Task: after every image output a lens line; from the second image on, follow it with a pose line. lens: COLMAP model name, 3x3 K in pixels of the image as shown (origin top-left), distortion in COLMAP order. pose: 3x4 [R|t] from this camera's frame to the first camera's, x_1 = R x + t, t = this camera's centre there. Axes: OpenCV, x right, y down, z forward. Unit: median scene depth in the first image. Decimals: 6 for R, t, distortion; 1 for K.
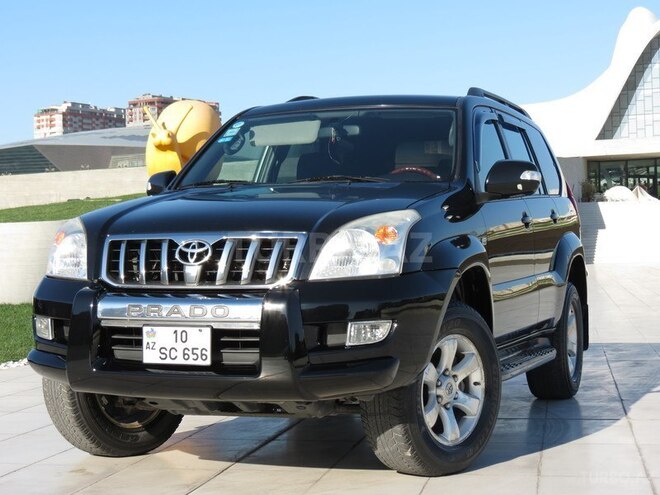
lens RADIAL K [[1294.1, 0, 330.0], [0, 1294.1, 247.5], [0, 0, 1]] dist [-0.071789, -0.142593]
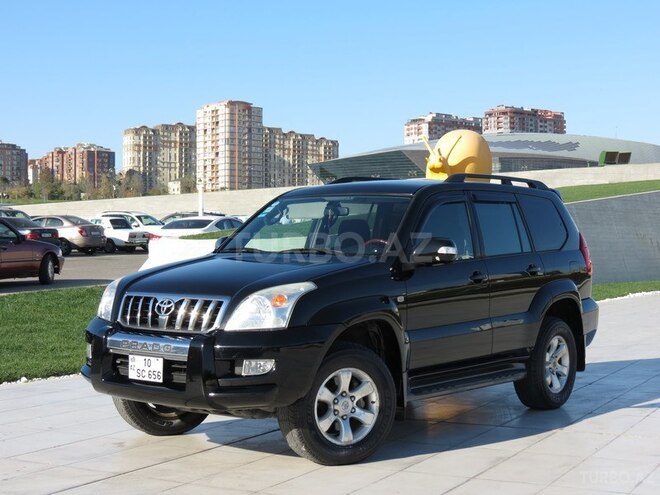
lens RADIAL K [[1128.2, 0, 330.0], [0, 1128.2, 247.5], [0, 0, 1]] dist [-0.074583, -0.064447]
pose [[0.955016, 0.020027, -0.295878, 0.459036], [-0.017004, 0.999774, 0.012788, -0.084390], [0.296067, -0.007181, 0.955140, -0.203270]]
